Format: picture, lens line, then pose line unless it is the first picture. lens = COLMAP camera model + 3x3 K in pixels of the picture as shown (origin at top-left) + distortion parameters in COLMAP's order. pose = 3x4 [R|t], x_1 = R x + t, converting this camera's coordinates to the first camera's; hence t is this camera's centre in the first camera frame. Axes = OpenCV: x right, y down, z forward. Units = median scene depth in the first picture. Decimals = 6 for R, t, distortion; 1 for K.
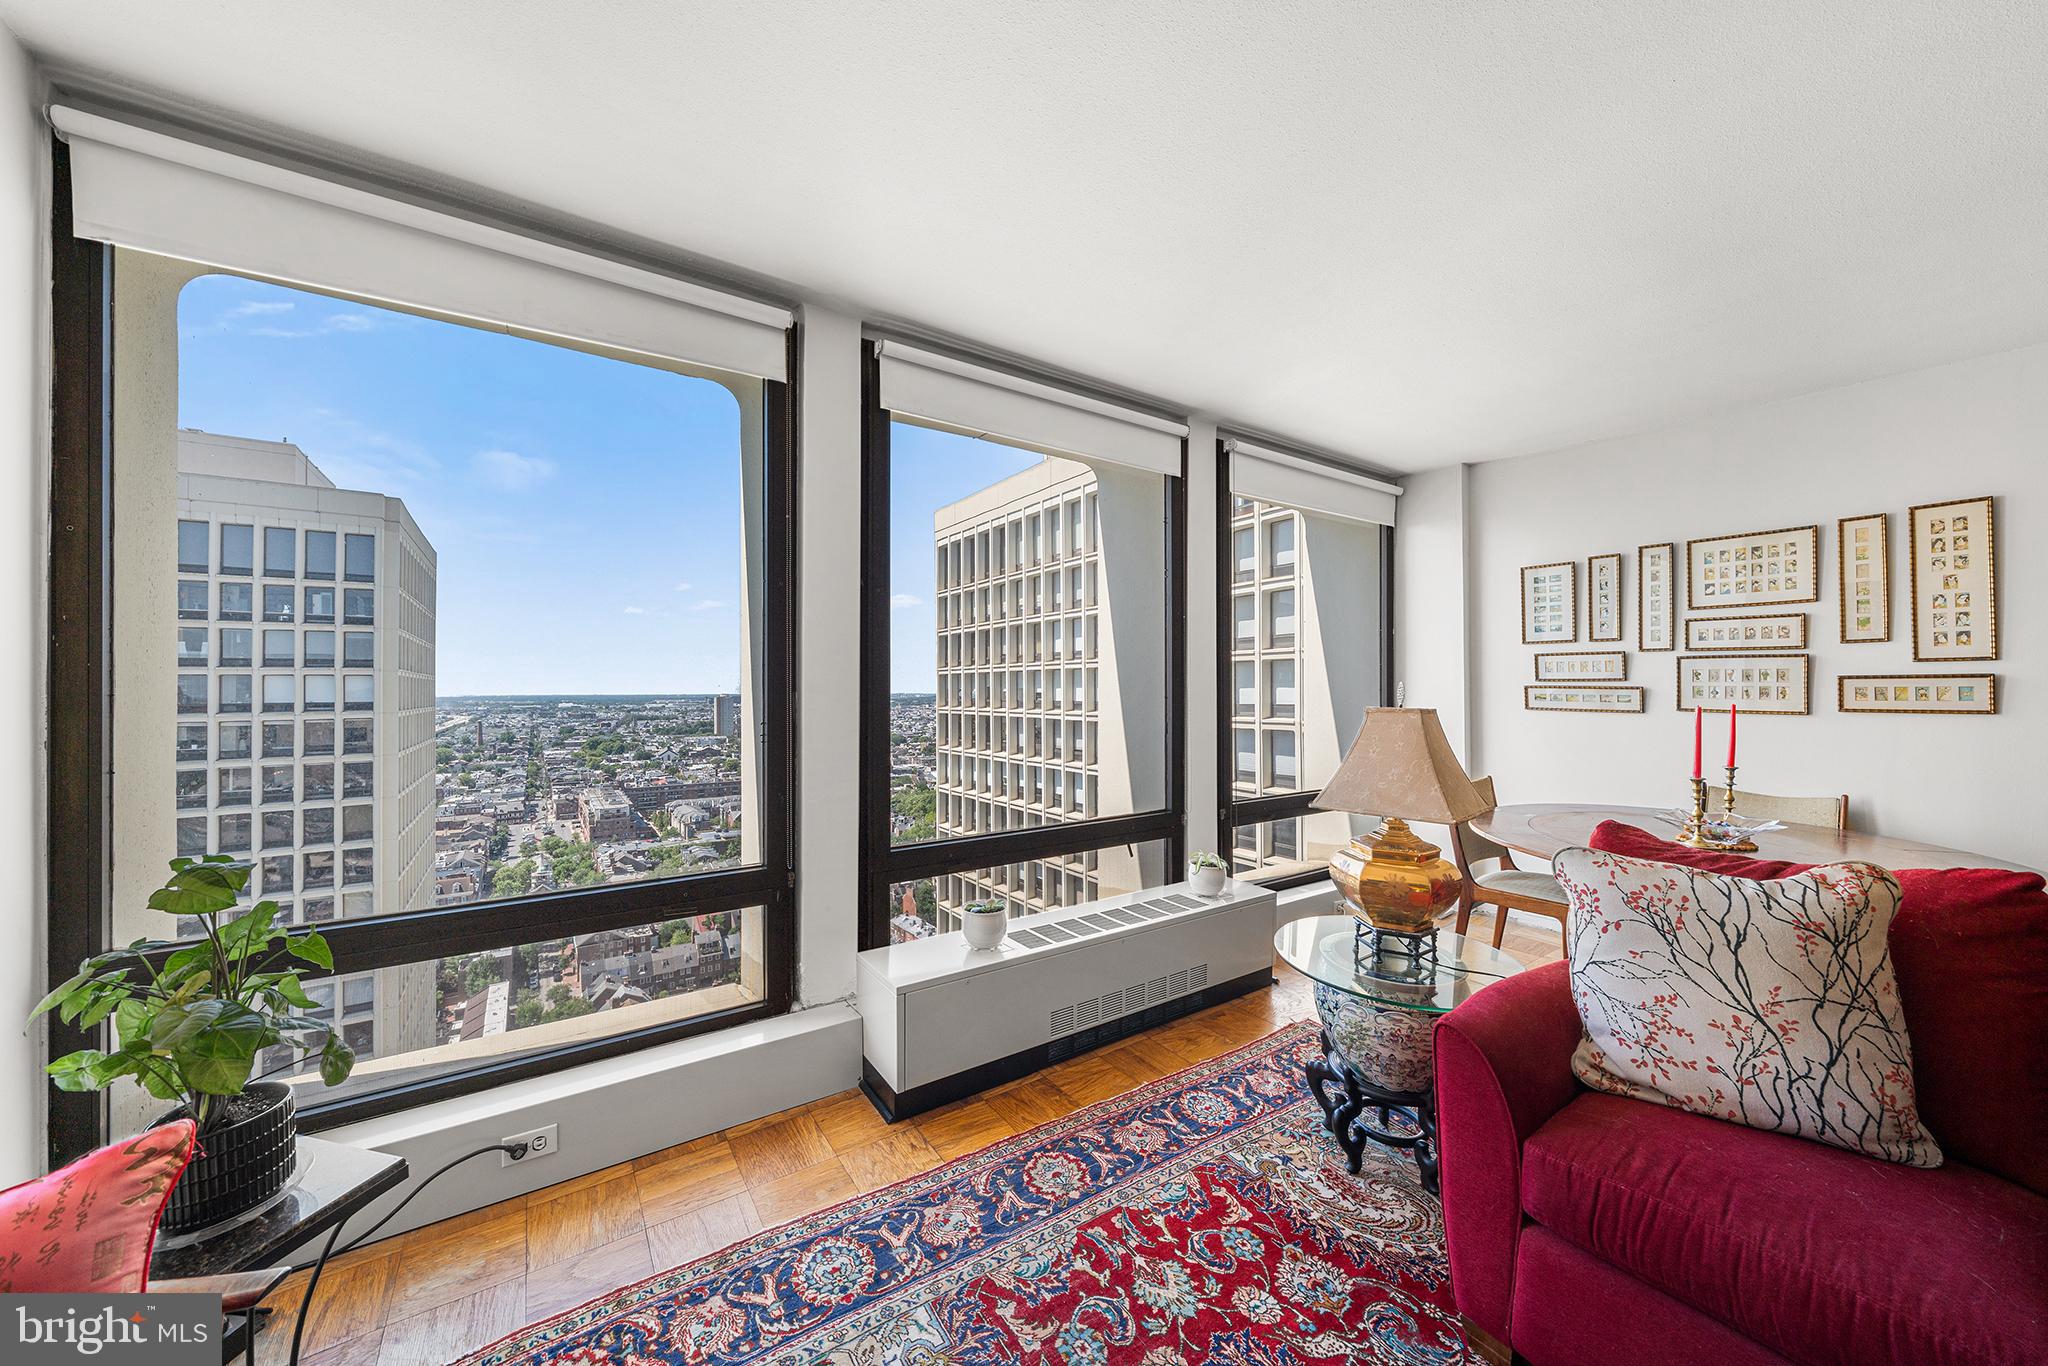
lens RADIAL K [[724.5, 0, 1024.7], [0, 724.5, 684.7], [0, 0, 1]] dist [-0.003631, -0.000030]
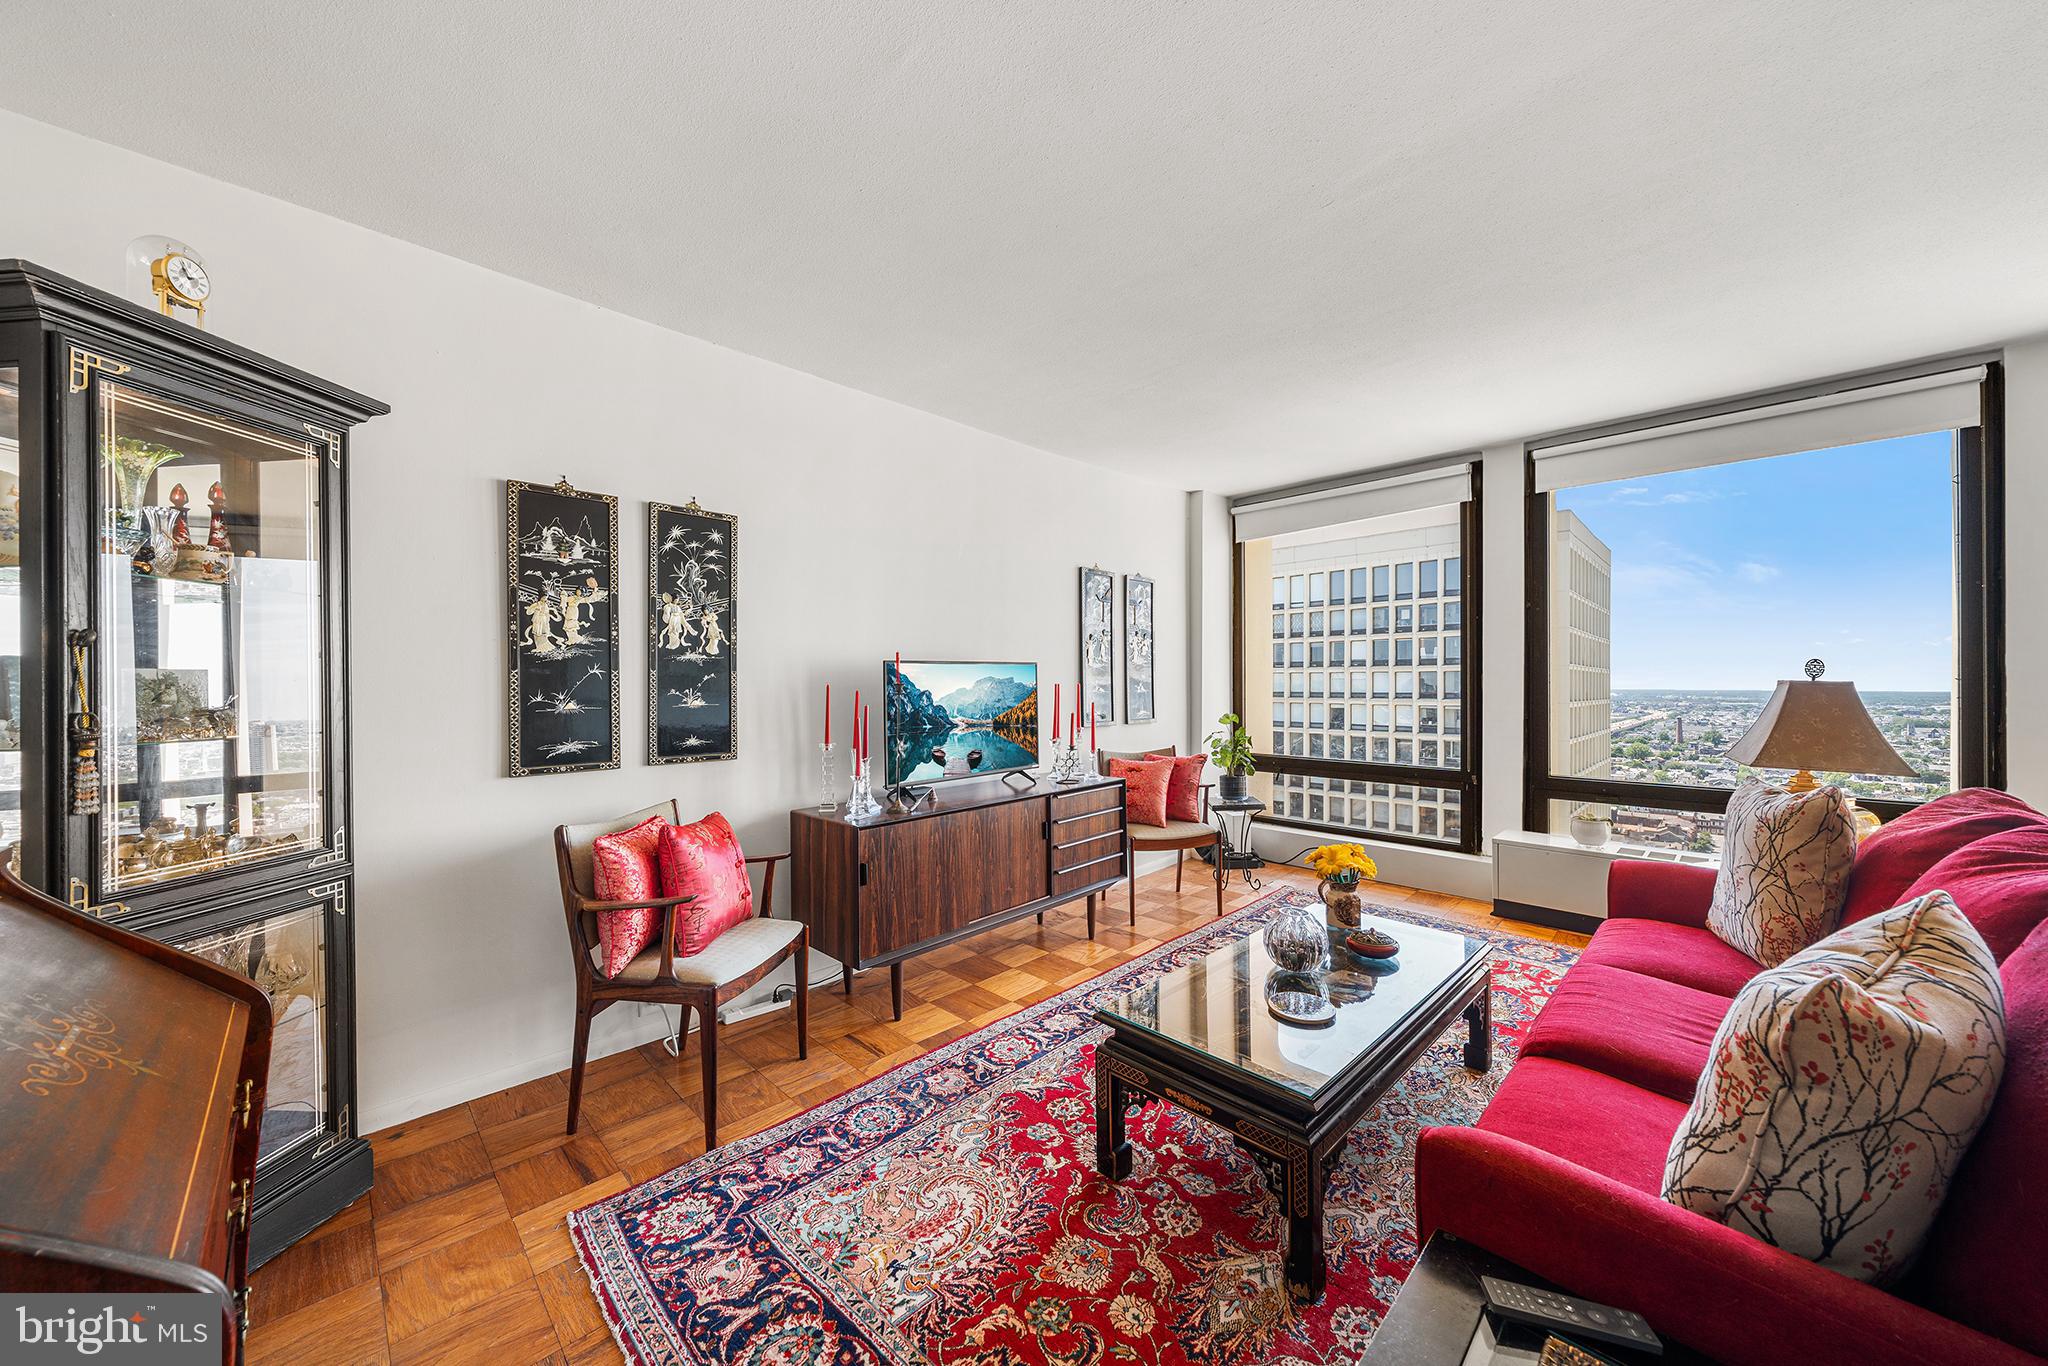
lens RADIAL K [[719.6, 0, 1024.6], [0, 719.6, 679.4], [0, 0, 1]] dist [-0.003098, -0.000258]
pose [[0.183637, -0.001861, -0.982992, 0.071425], [0.003201, 0.999994, -0.001296, 0.001376], [0.982989, -0.002909, 0.183642, -0.024070]]
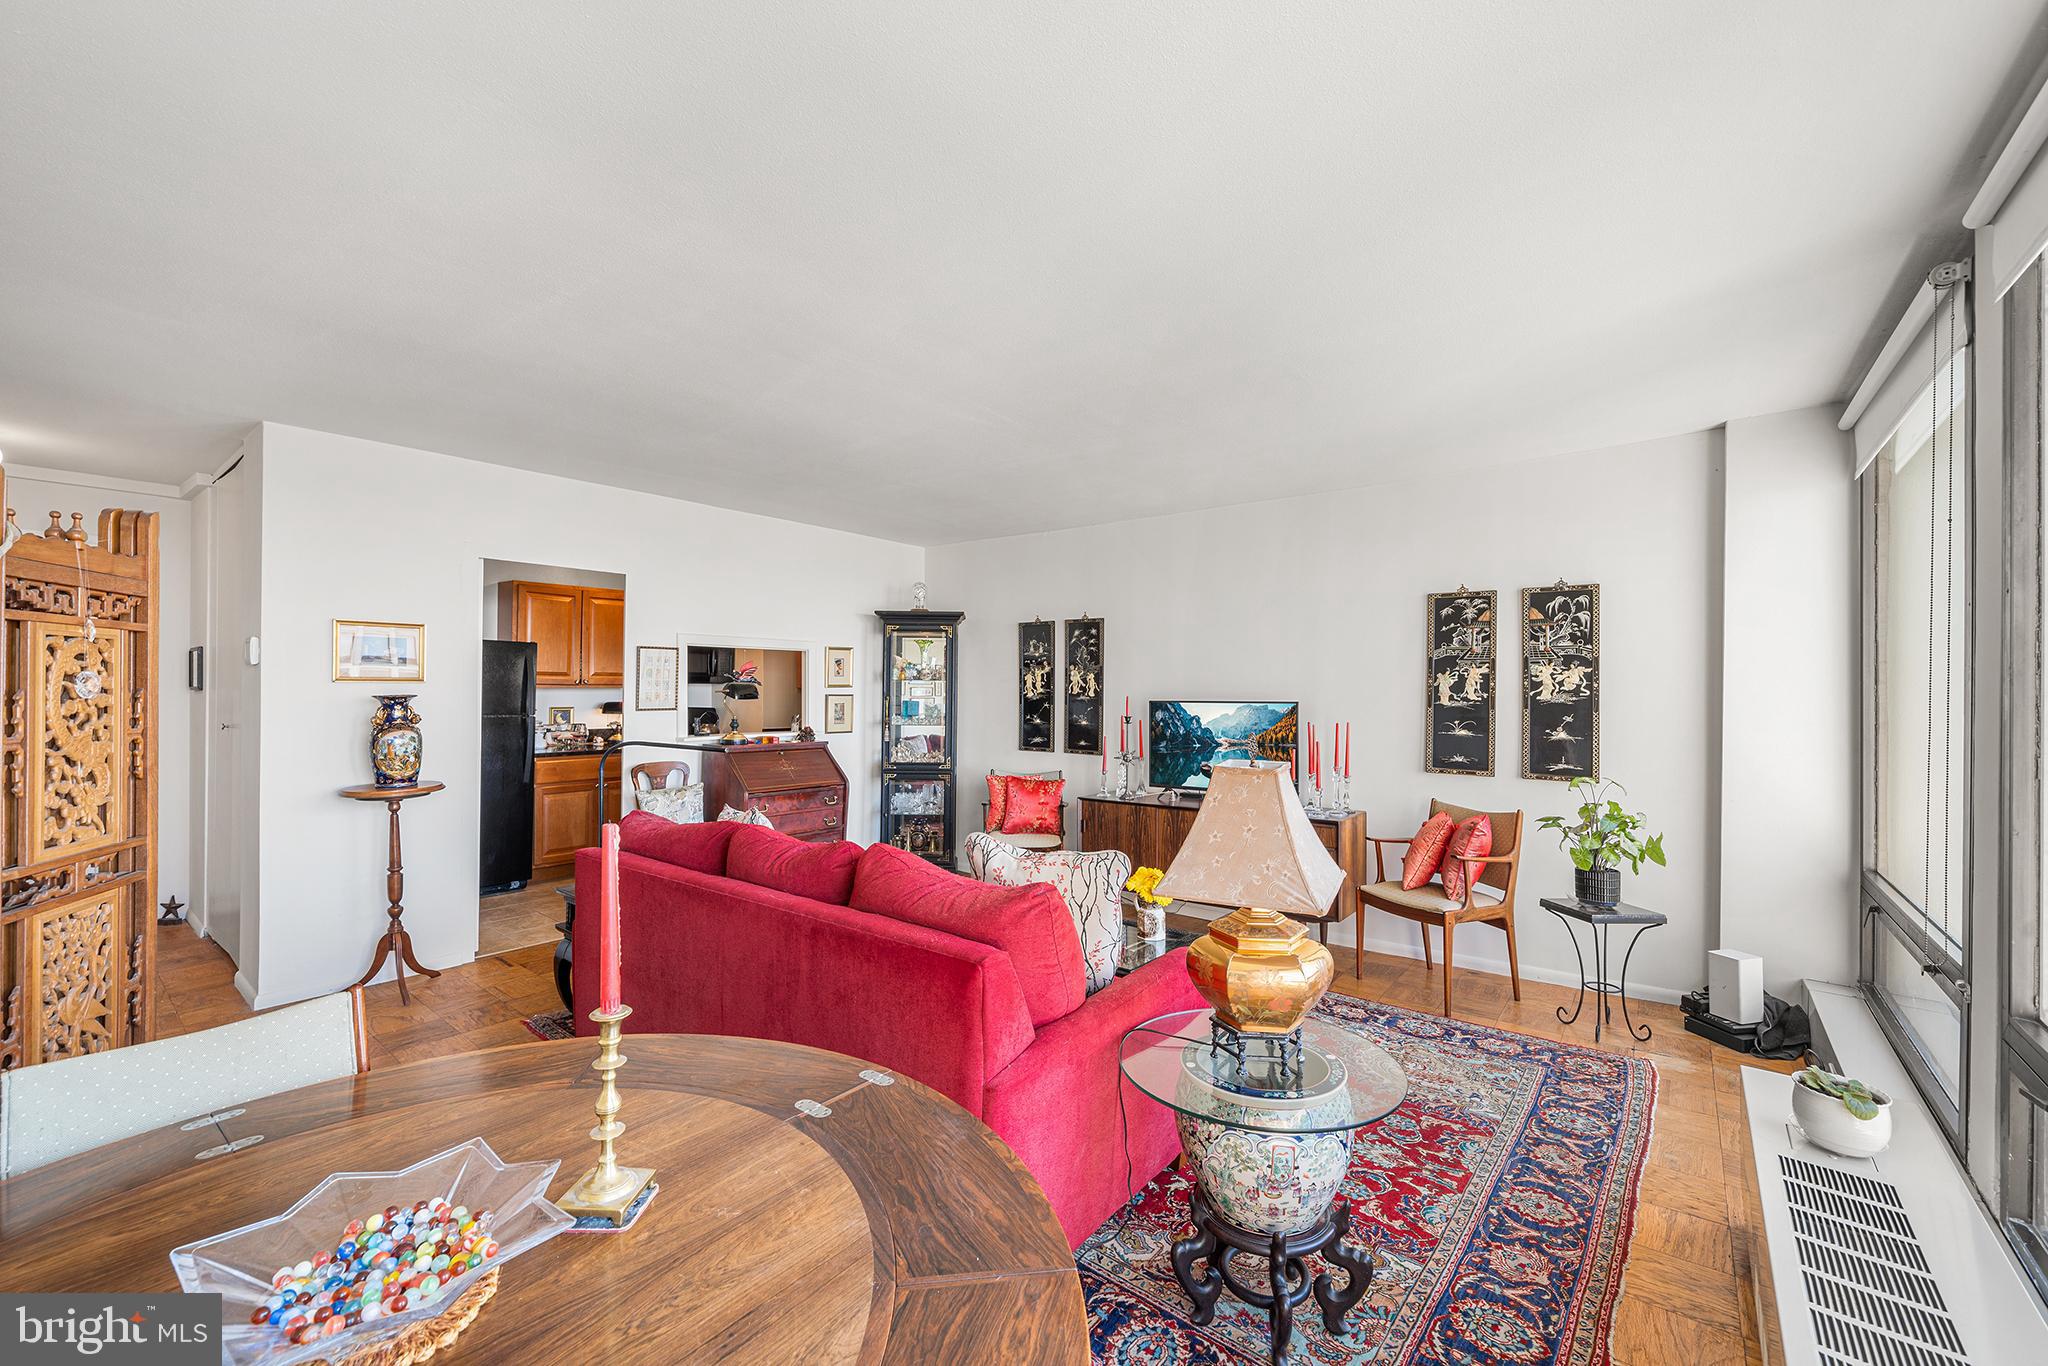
lens RADIAL K [[817.0, 0, 1024.0], [0, 817.0, 683.0], [0, 0, 1]] dist [-0.005124, -0.000033]
pose [[-0.955313, -0.005804, -0.295538, 0.052008], [-0.004461, 0.999976, -0.005220, -0.002682], [0.295561, -0.003668, -0.955317, 0.090262]]
